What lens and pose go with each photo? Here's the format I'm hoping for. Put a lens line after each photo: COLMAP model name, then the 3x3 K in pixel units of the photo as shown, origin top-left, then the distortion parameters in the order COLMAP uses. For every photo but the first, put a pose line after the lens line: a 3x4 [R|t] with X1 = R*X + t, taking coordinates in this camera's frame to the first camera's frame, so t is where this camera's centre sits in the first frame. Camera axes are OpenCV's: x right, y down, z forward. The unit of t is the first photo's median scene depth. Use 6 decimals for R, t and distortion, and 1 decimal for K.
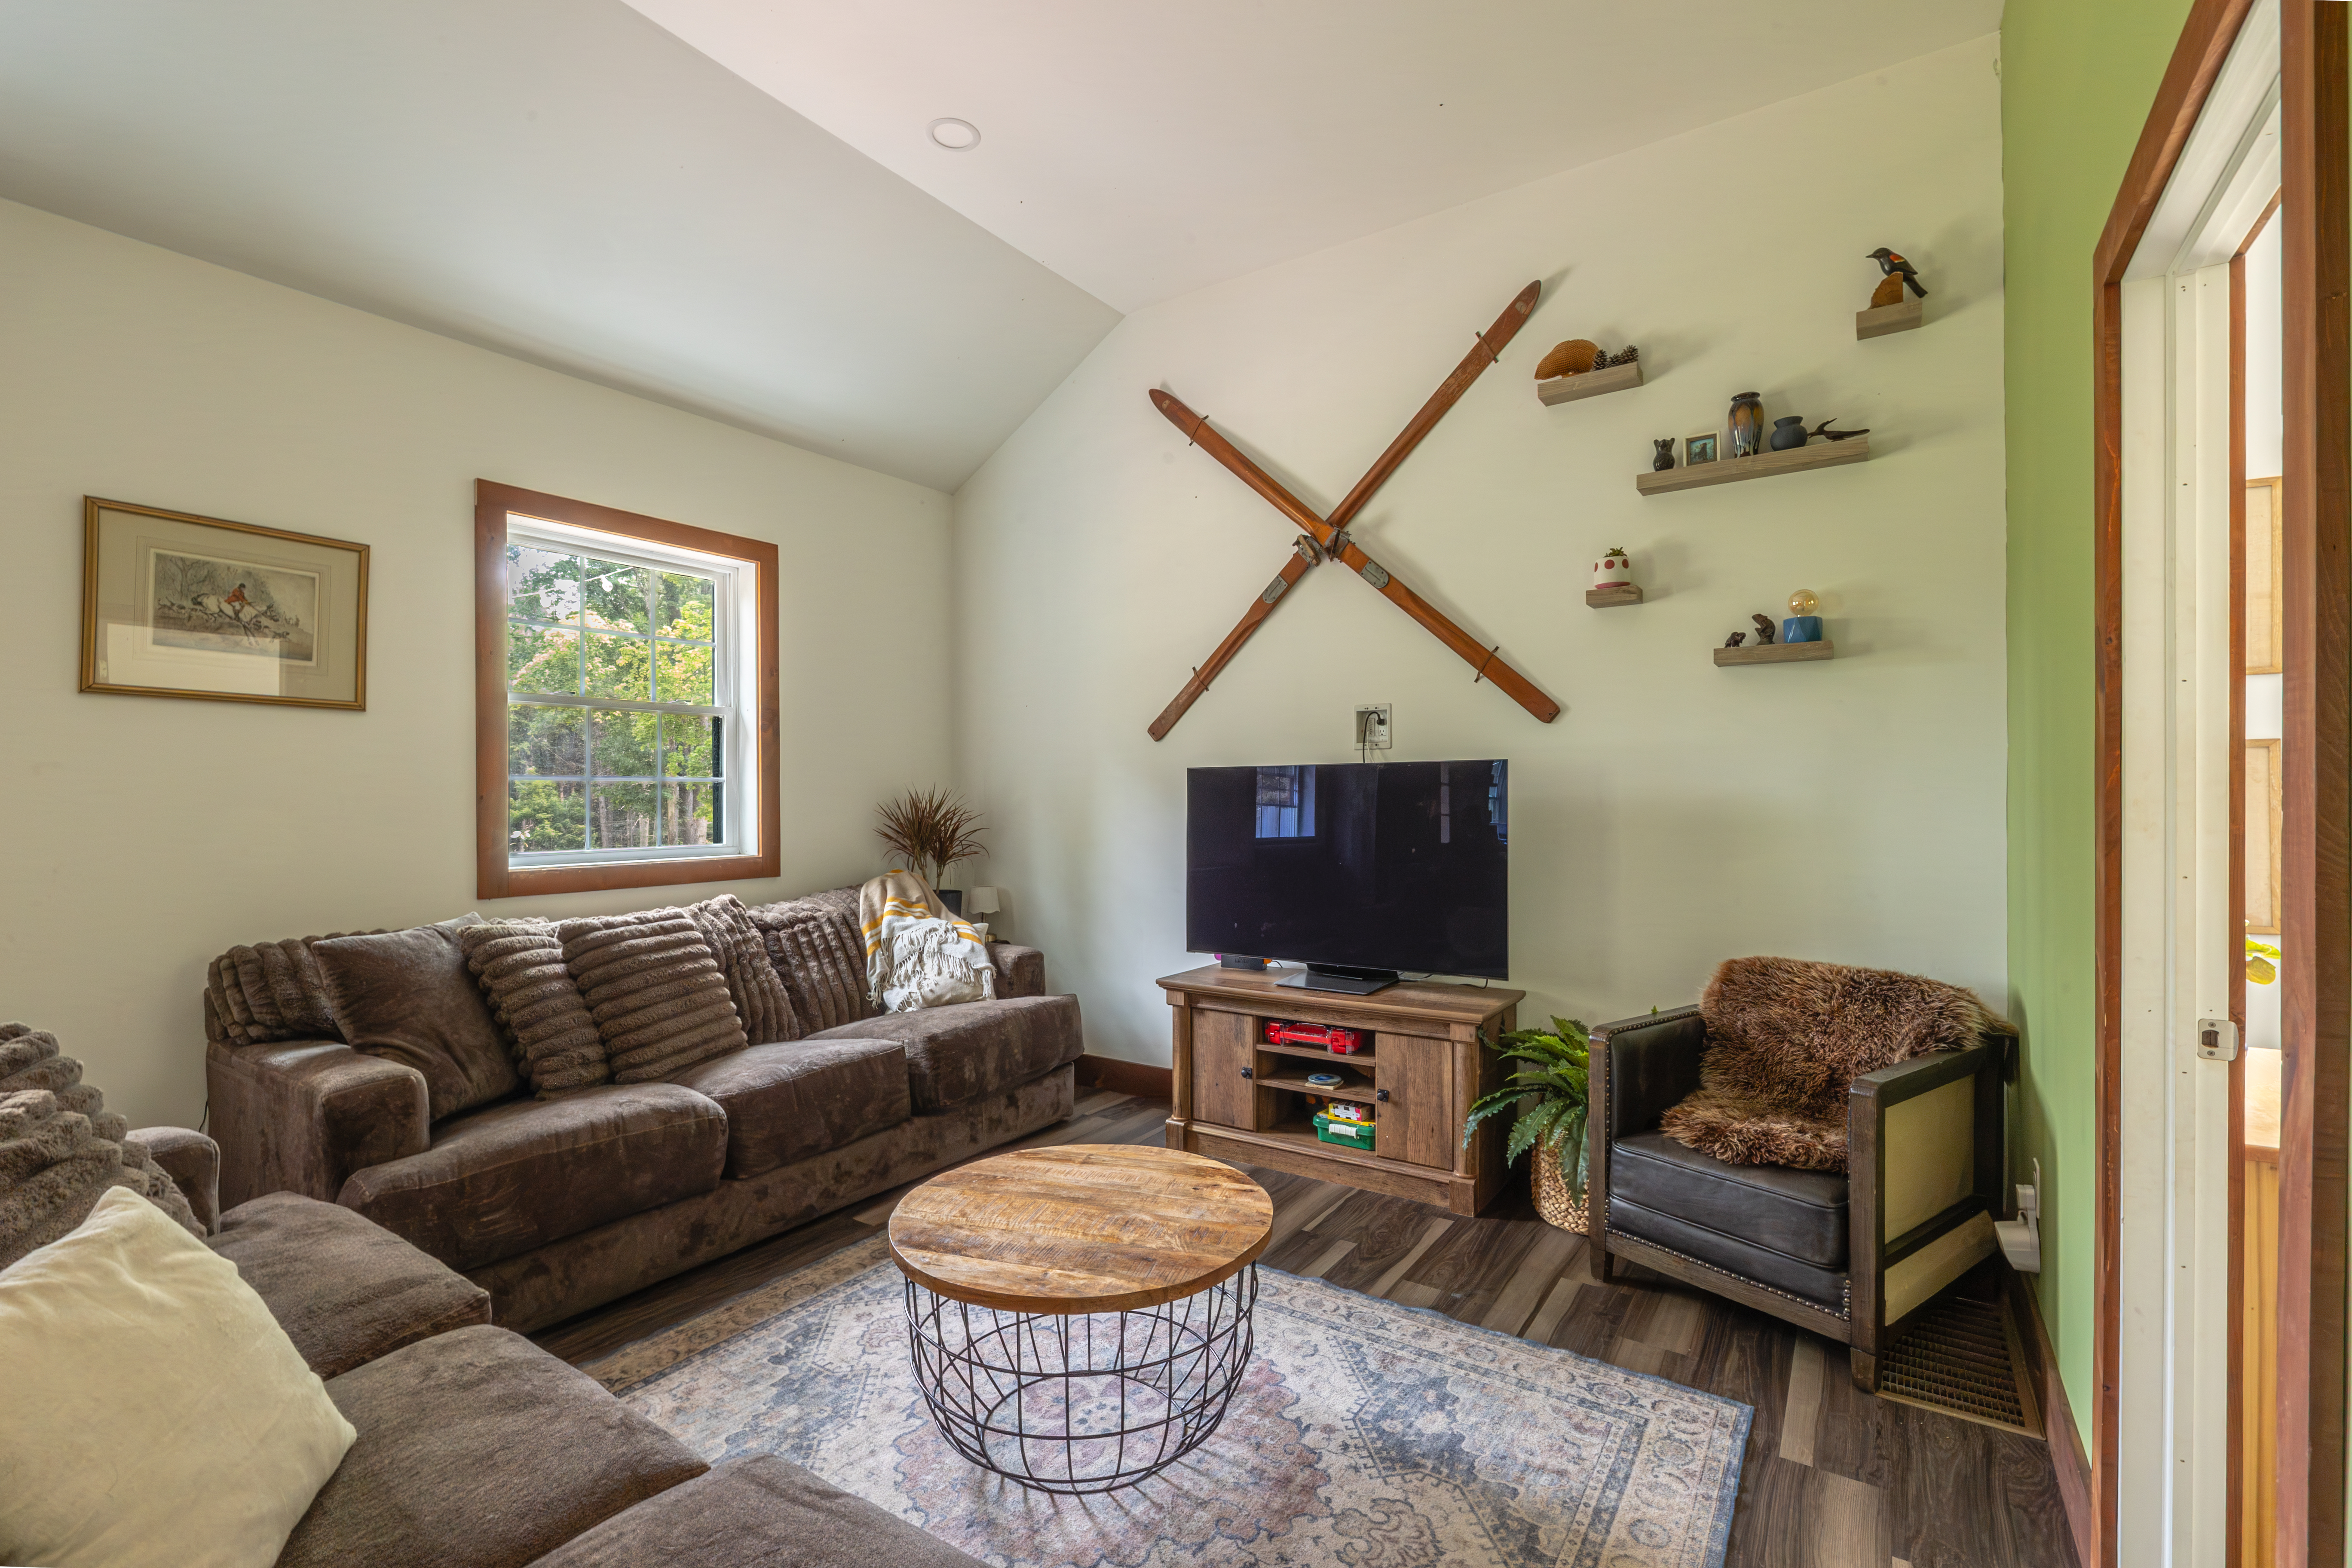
lens RADIAL K [[1049.0, 0, 1170.8], [0, 1049.0, 794.3], [0, 0, 1]] dist [-0.005948, 0.000192]
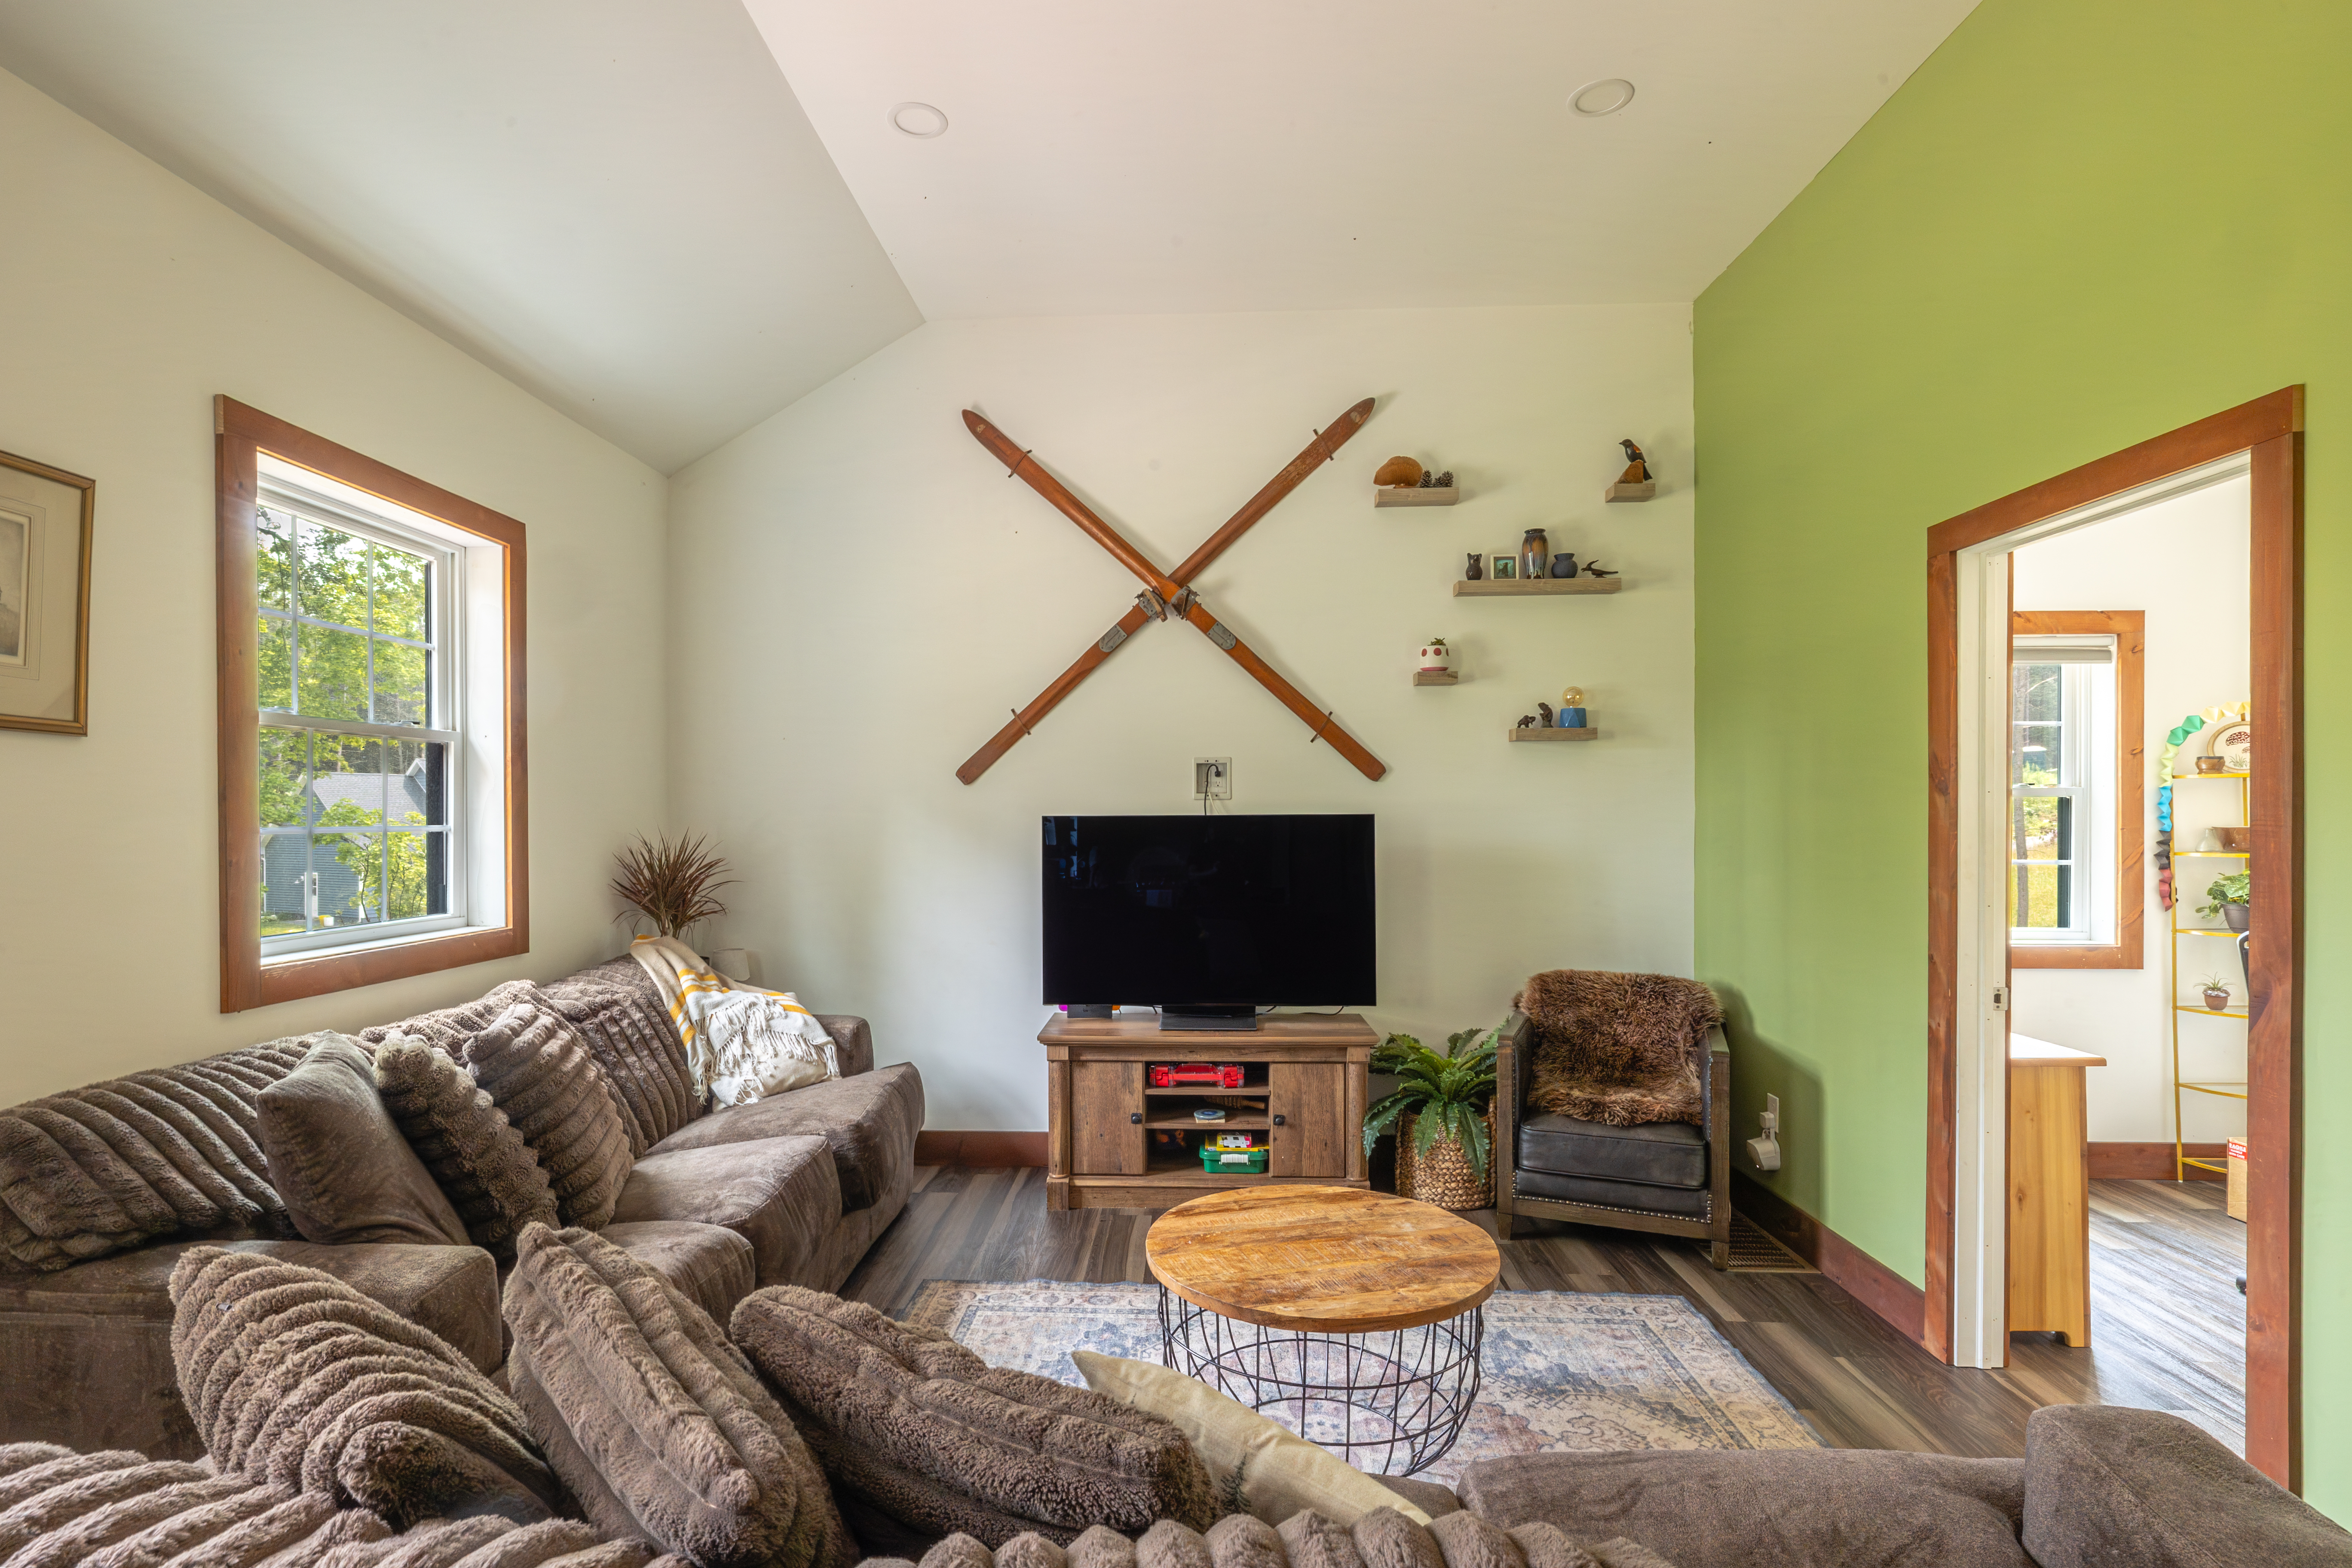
lens RADIAL K [[1143.2, 0, 1157.5], [0, 1143.2, 818.5], [0, 0, 1]] dist [-0.001999, -0.000453]
pose [[0.853577, 0.001613, 0.520965, -0.519743], [-0.002059, 0.999998, 0.000277, -0.027177], [-0.520963, -0.001309, 0.853578, 0.047484]]
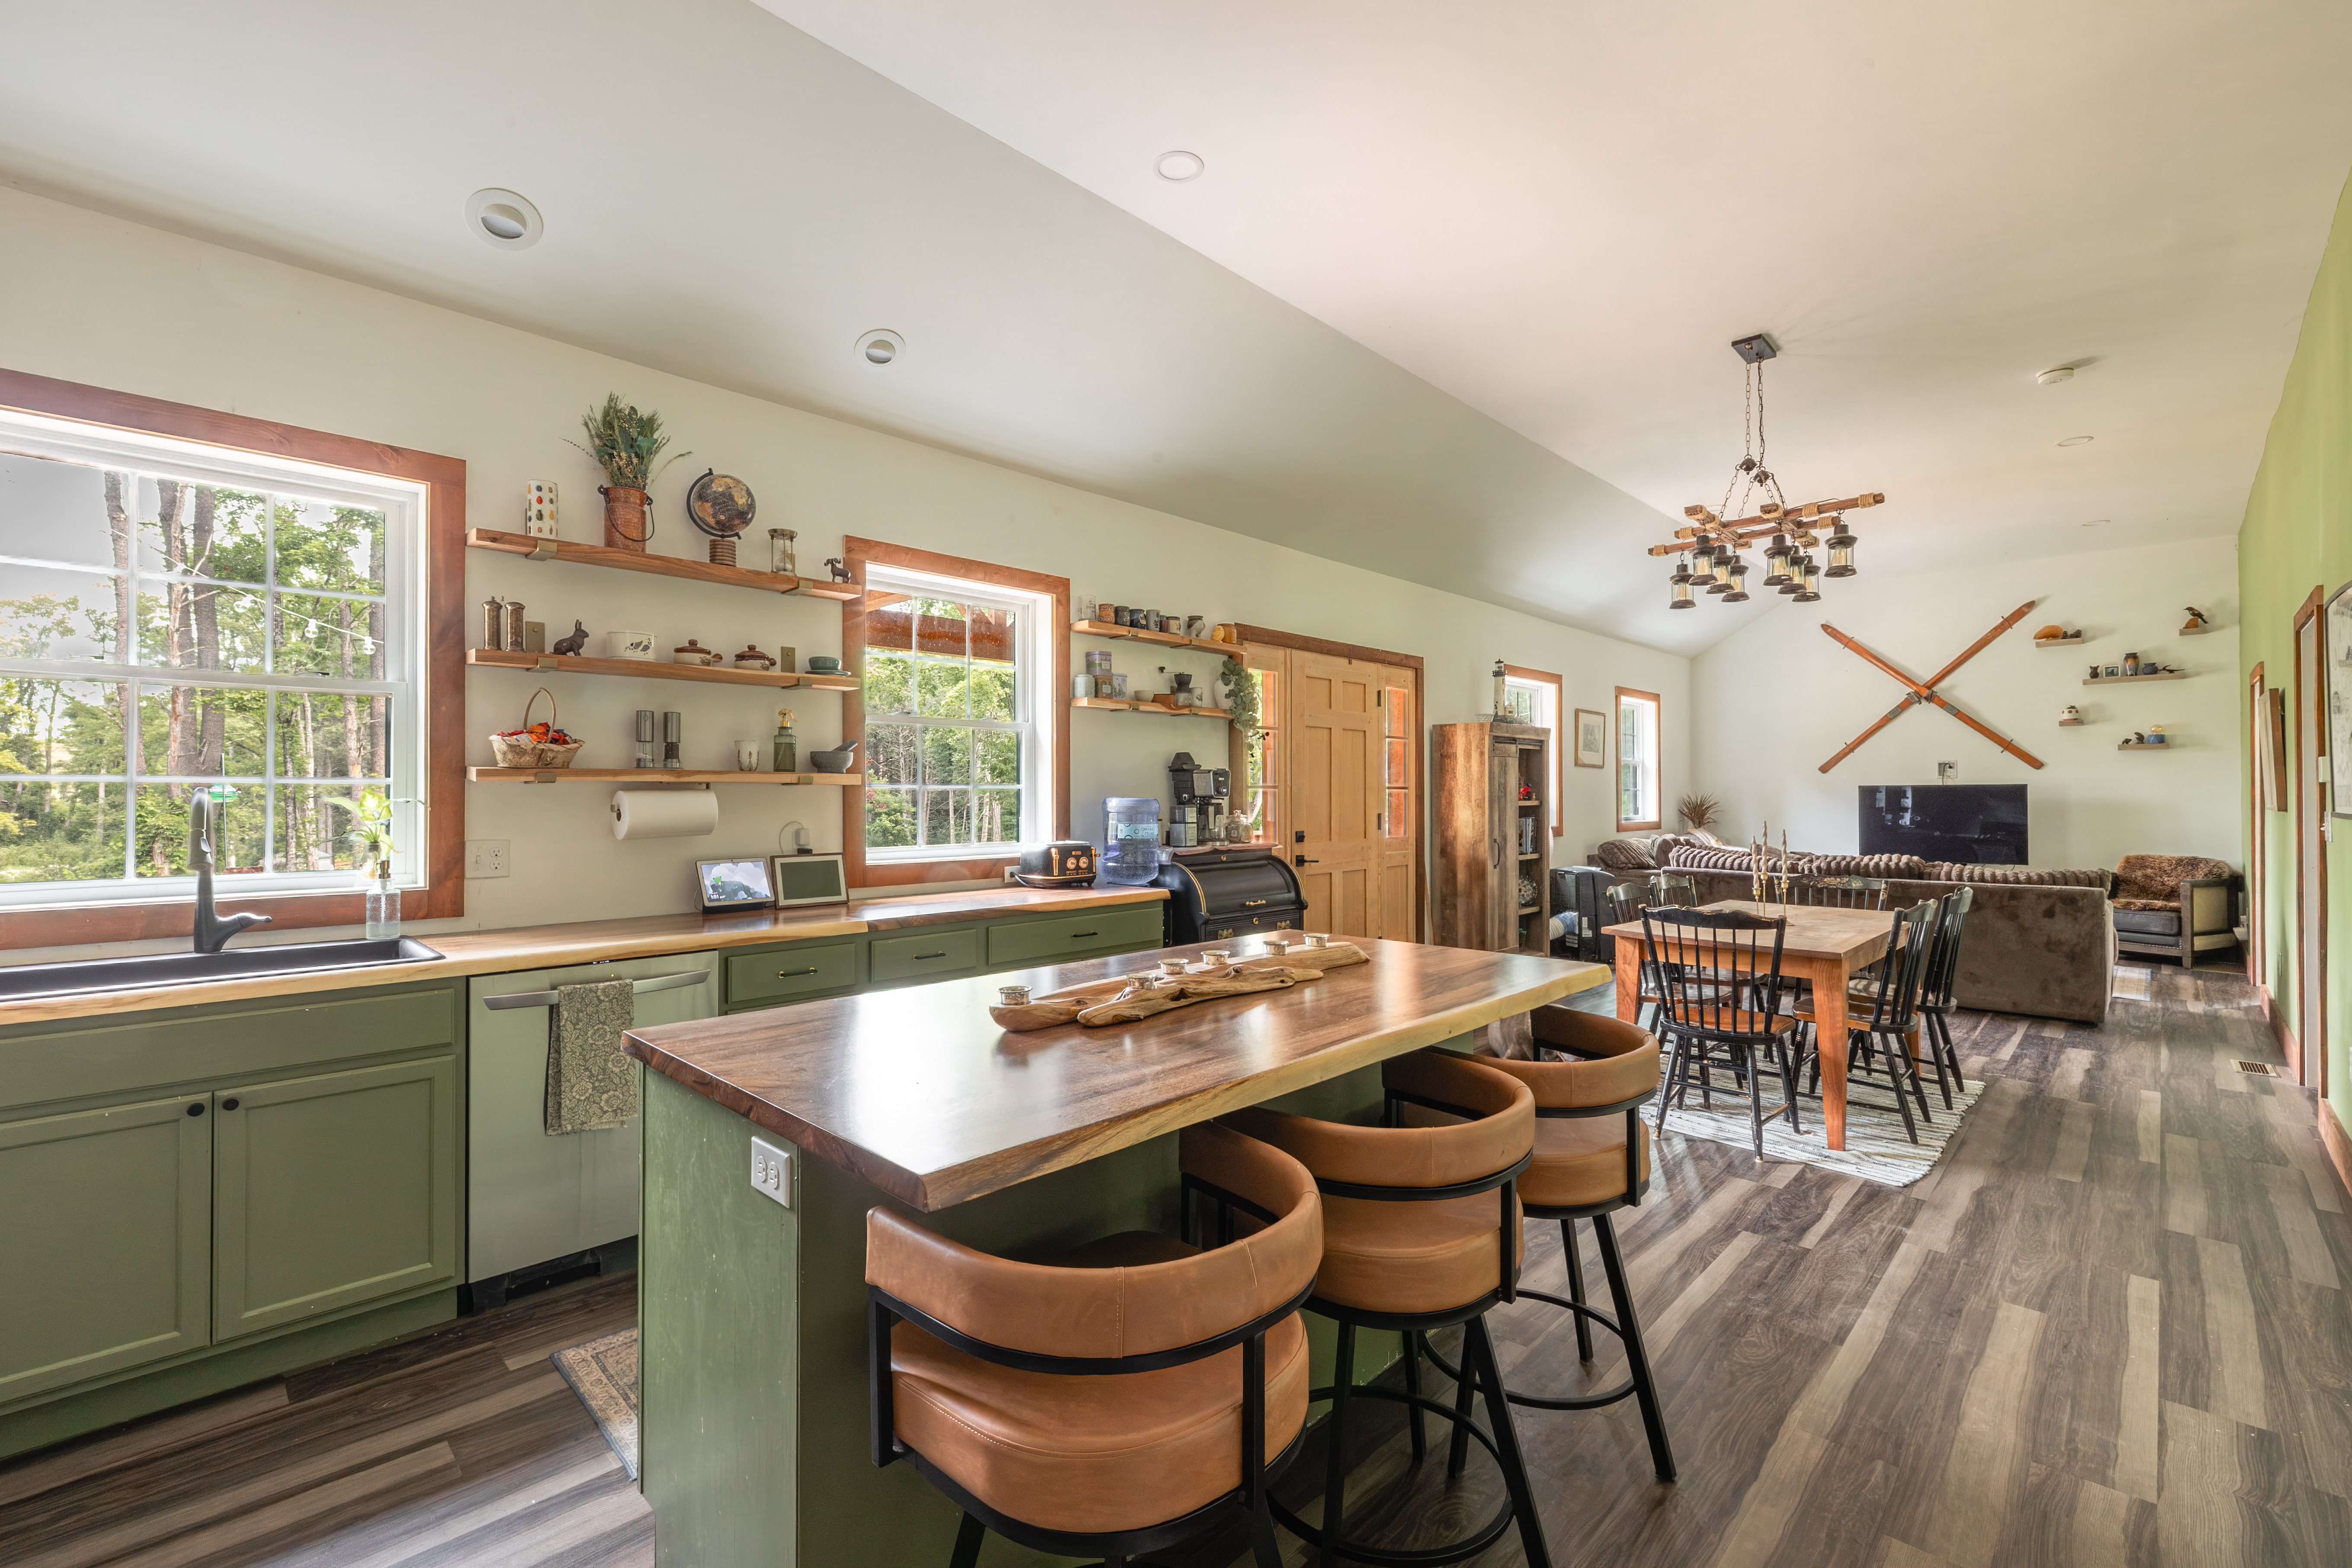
lens RADIAL K [[1004.8, 0, 1176.0], [0, 1004.8, 784.0], [0, 0, 1]] dist [0.002836, 0.000032]
pose [[0.983111, 0.001111, -0.183008, -1.323905], [-0.002799, 0.999956, -0.008964, -0.003522], [0.182990, 0.009325, 0.983071, -1.902309]]
